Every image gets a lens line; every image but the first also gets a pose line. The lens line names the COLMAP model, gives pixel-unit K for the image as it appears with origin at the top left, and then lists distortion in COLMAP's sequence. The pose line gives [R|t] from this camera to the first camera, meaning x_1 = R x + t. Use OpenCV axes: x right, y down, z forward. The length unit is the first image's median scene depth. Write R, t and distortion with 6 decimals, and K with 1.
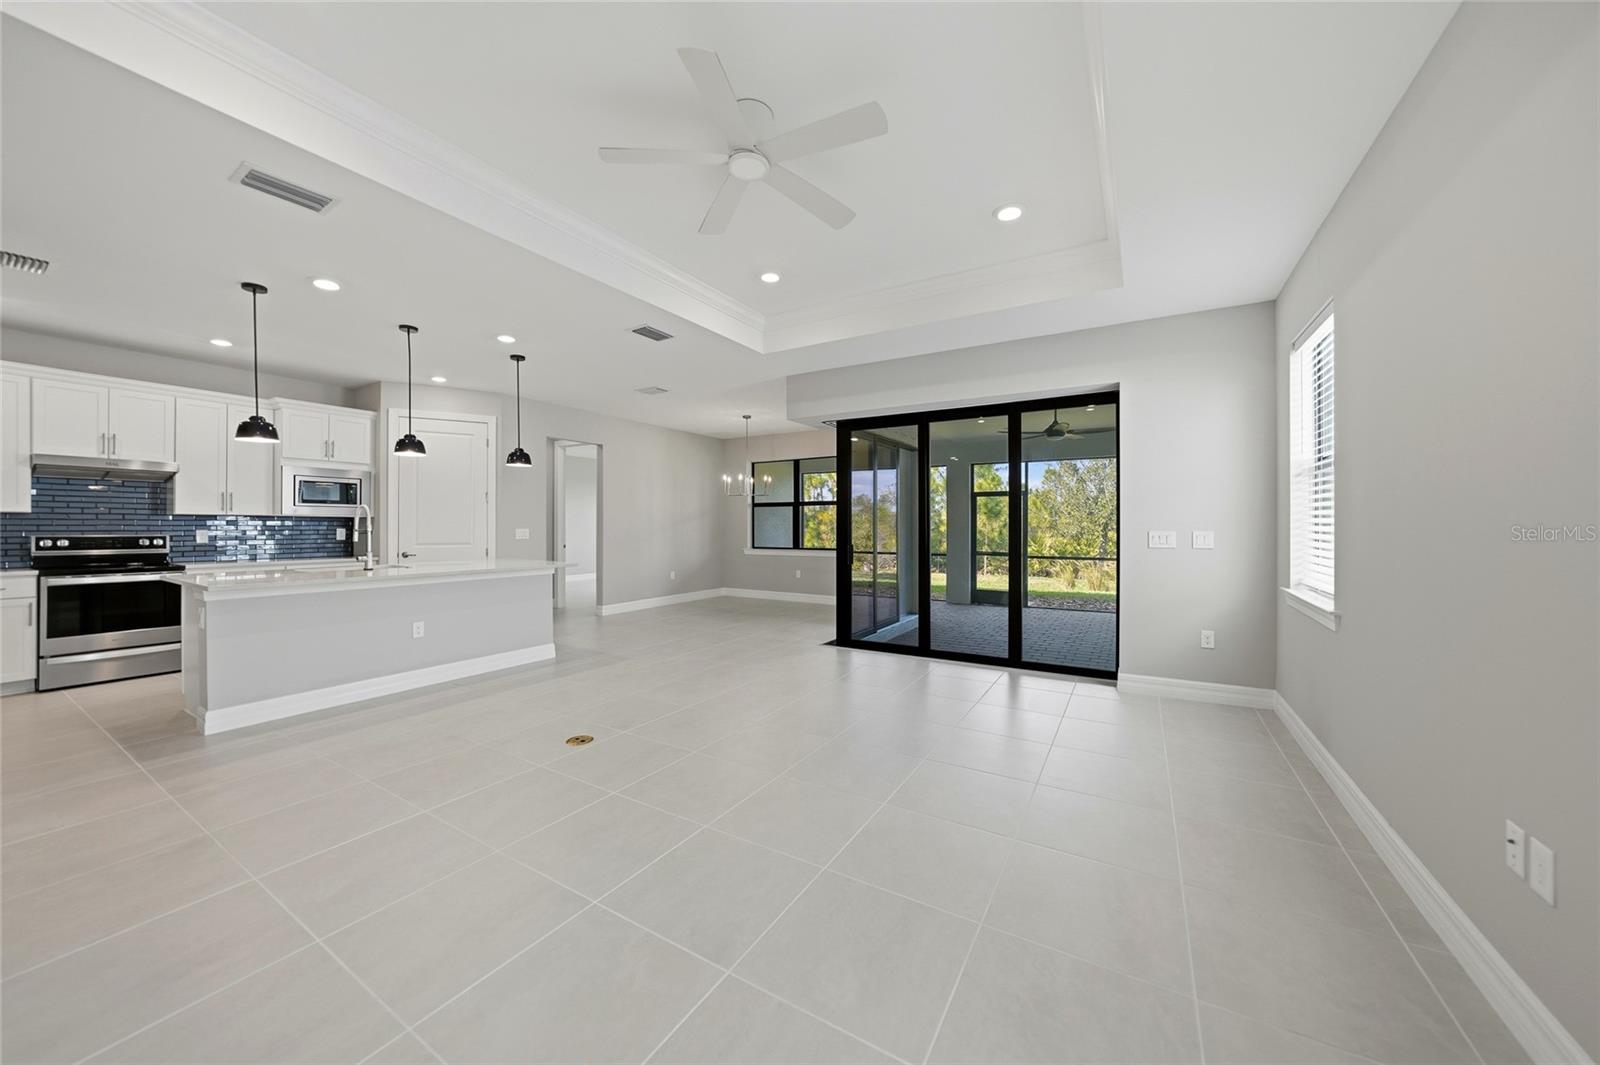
lens RADIAL K [[568.4, 0, 801.8], [0, 568.4, 522.1], [0, 0, 1]] dist [-0.026372, 0.007018]
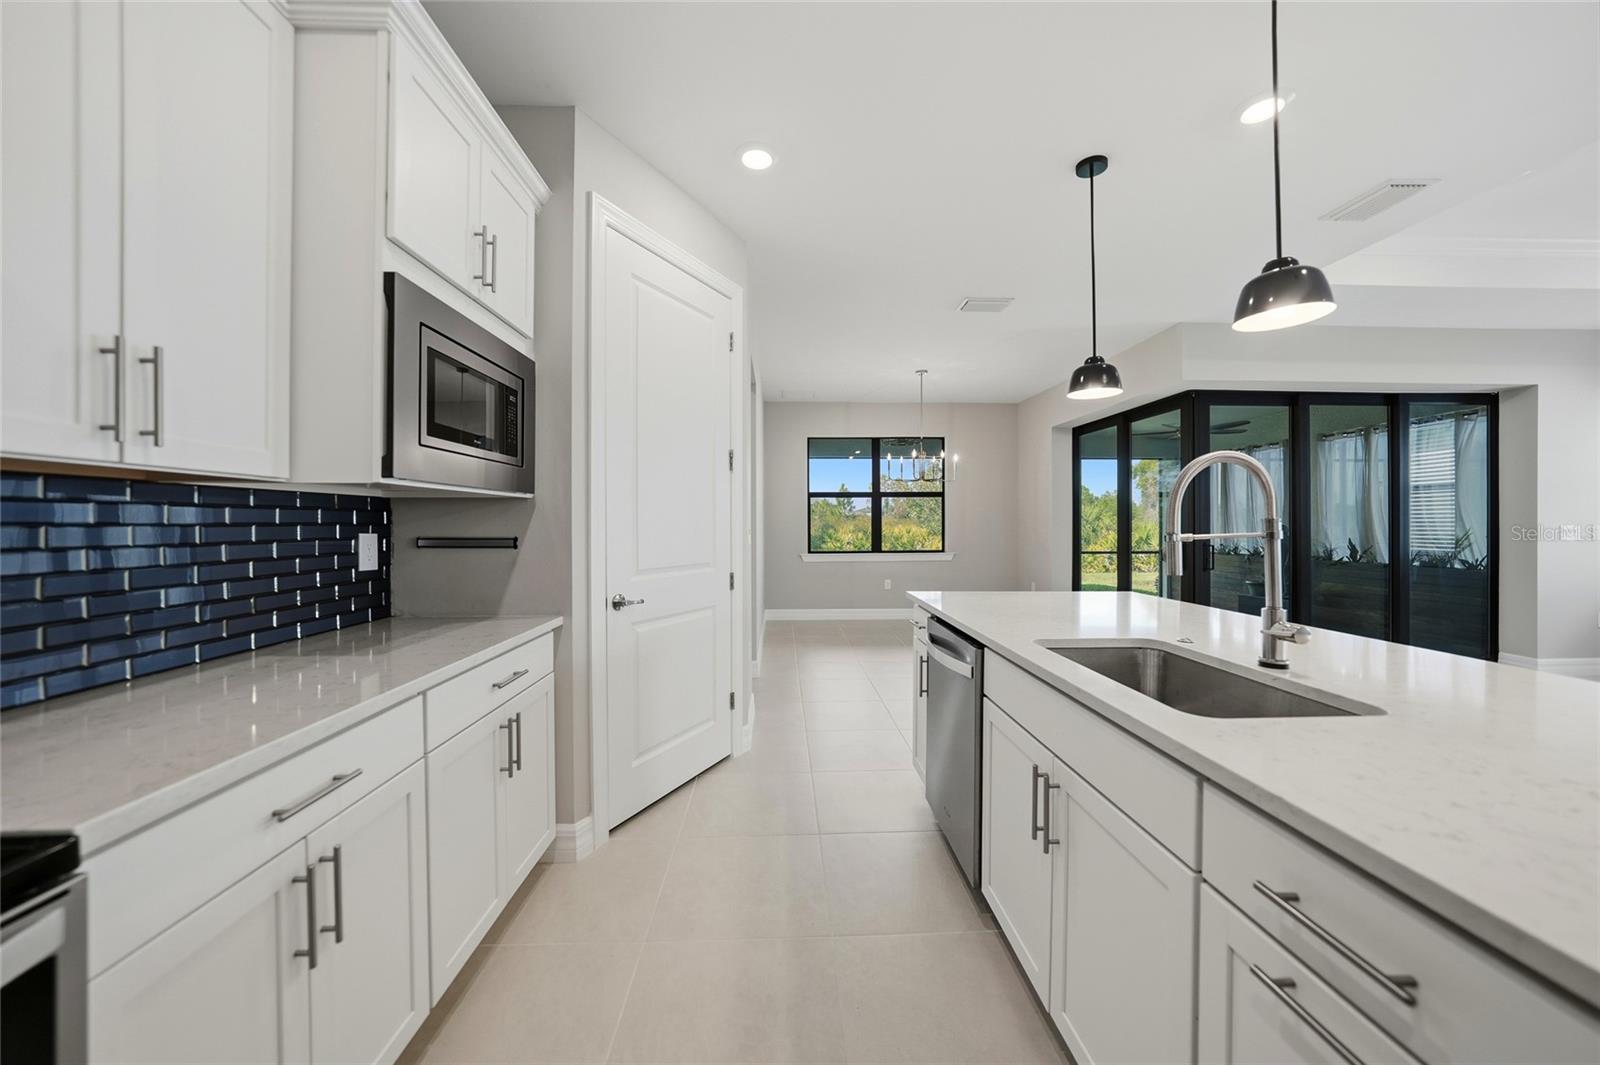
lens RADIAL K [[568.4, 0, 801.8], [0, 568.4, 522.1], [0, 0, 1]] dist [-0.026372, 0.007018]
pose [[0.834931, -0.002404, 0.550349, -0.984533], [0.000227, 0.999992, 0.004023, 0.004784], [-0.550355, -0.003234, 0.834925, 0.754960]]
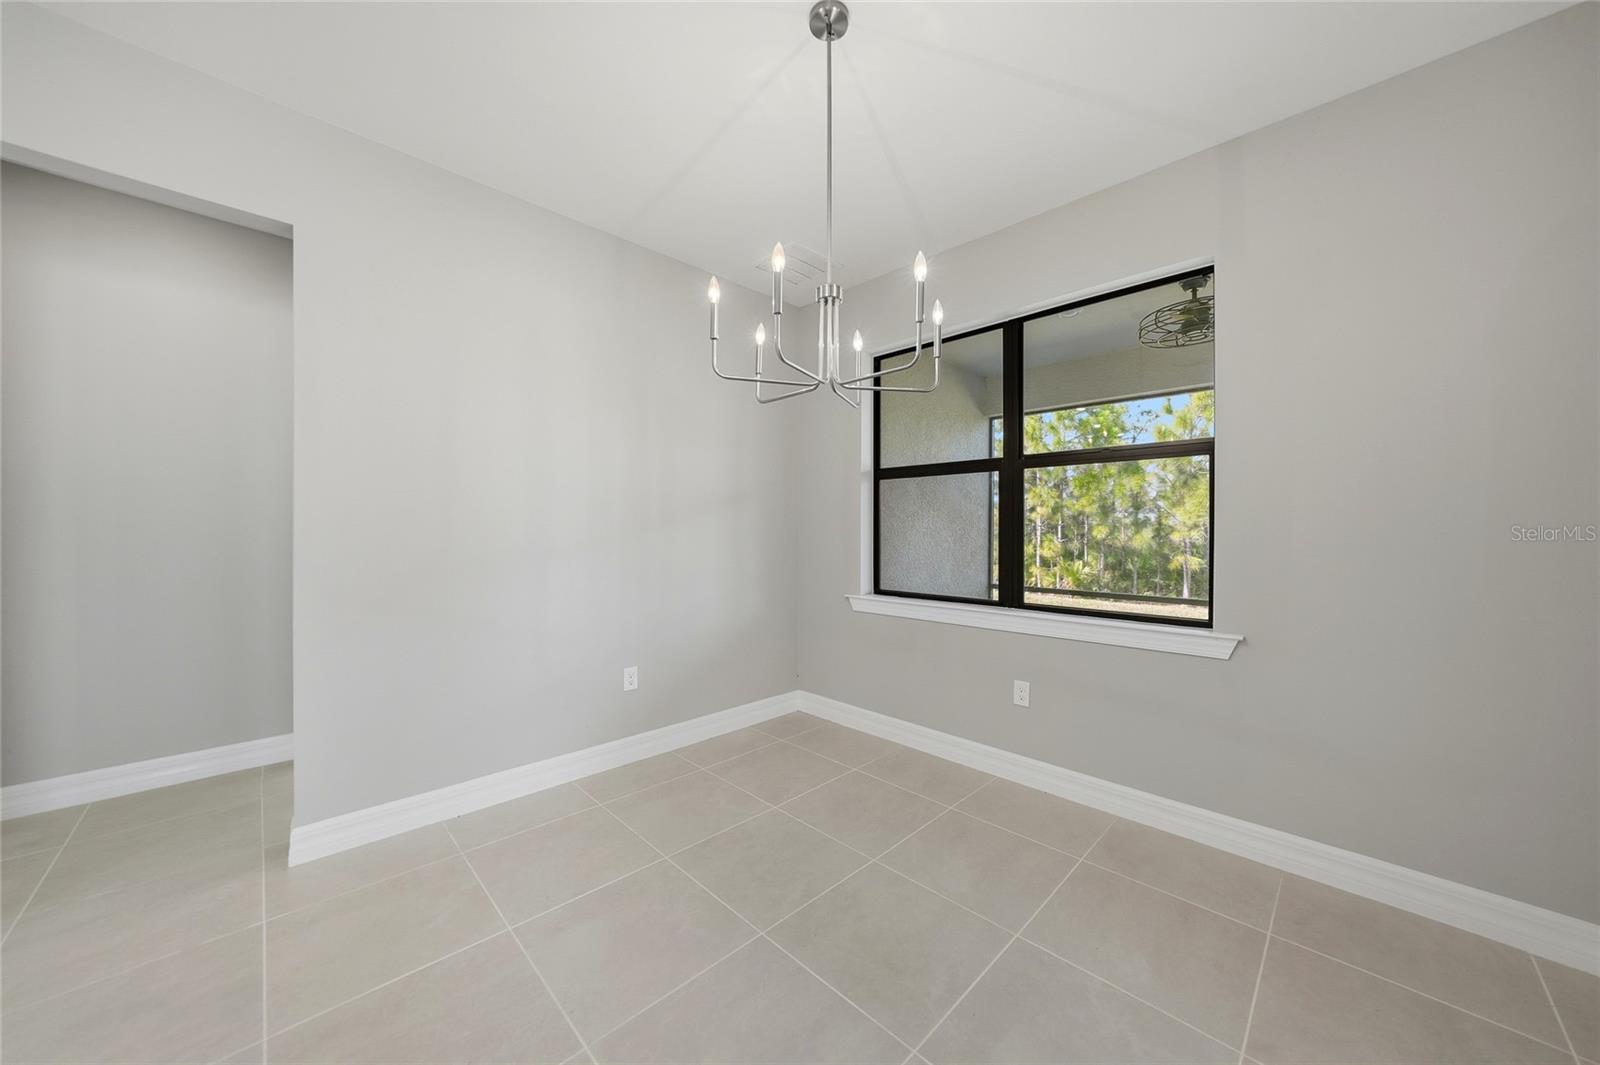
lens RADIAL K [[563.8, 0, 817.6], [0, 563.8, 526.9], [0, 0, 1]] dist [-0.002300, -0.000014]
pose [[0.975332, 0.004845, -0.220690, -0.084719], [-0.004505, 0.999988, 0.002043, 0.006117], [0.220697, -0.000998, 0.975342, 1.258678]]
